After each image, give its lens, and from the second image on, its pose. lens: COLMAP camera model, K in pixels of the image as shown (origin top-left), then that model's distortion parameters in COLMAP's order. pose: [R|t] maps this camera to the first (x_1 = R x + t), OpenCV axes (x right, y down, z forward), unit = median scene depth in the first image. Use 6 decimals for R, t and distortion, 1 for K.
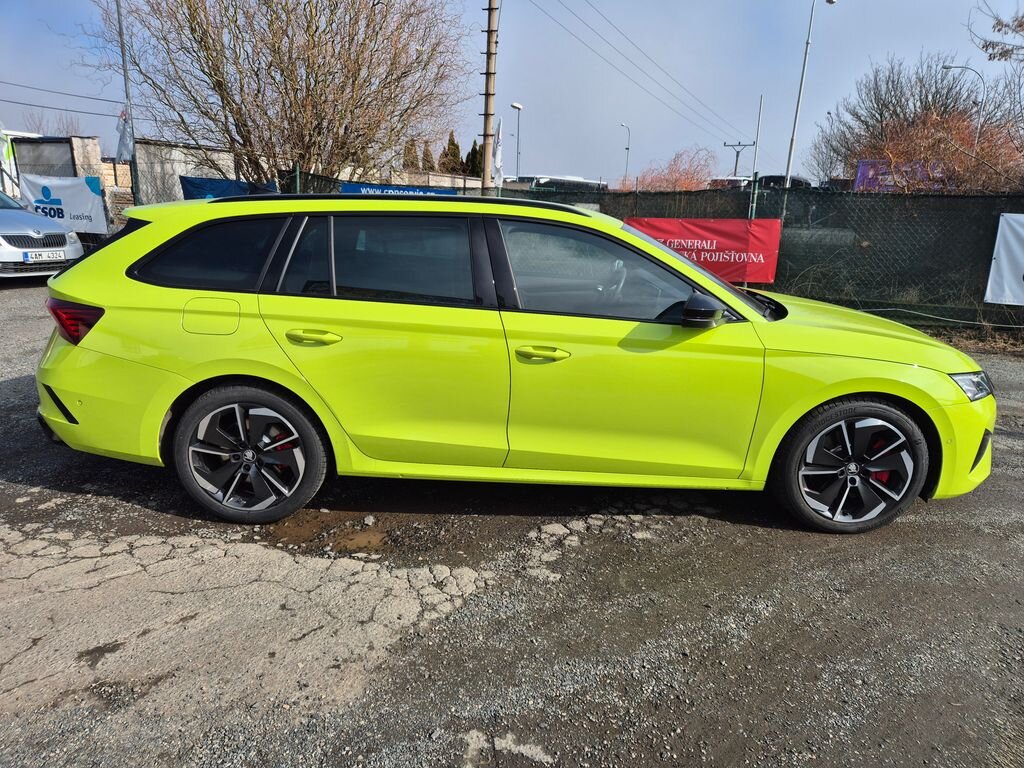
lens RADIAL K [[690.0, 0, 512.0], [0, 690.0, 384.0], [0, 0, 1]] dist [0.089175, -0.061523]
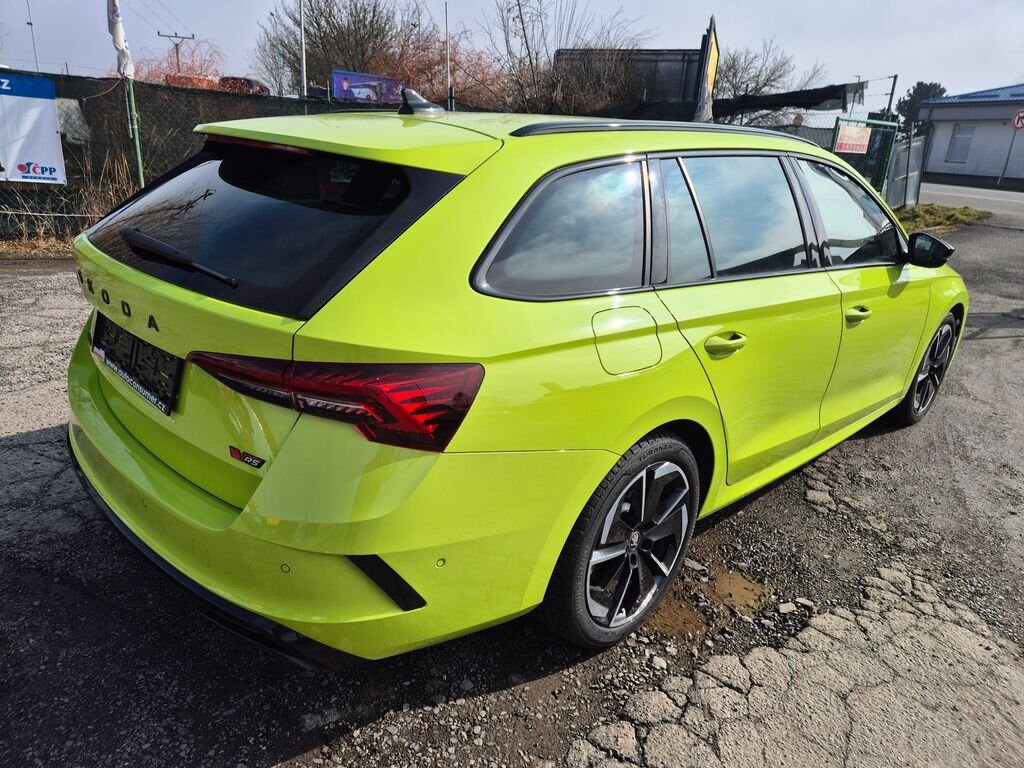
lens RADIAL K [[682.6, 0, 515.7], [0, 682.6, 384.7], [0, 0, 1]] dist [0.082238, -0.063240]
pose [[0.716002, -0.220259, 0.662441, -0.848547], [0.133820, 0.974628, 0.179421, -0.168489], [-0.685152, -0.039818, 0.727311, 0.617105]]
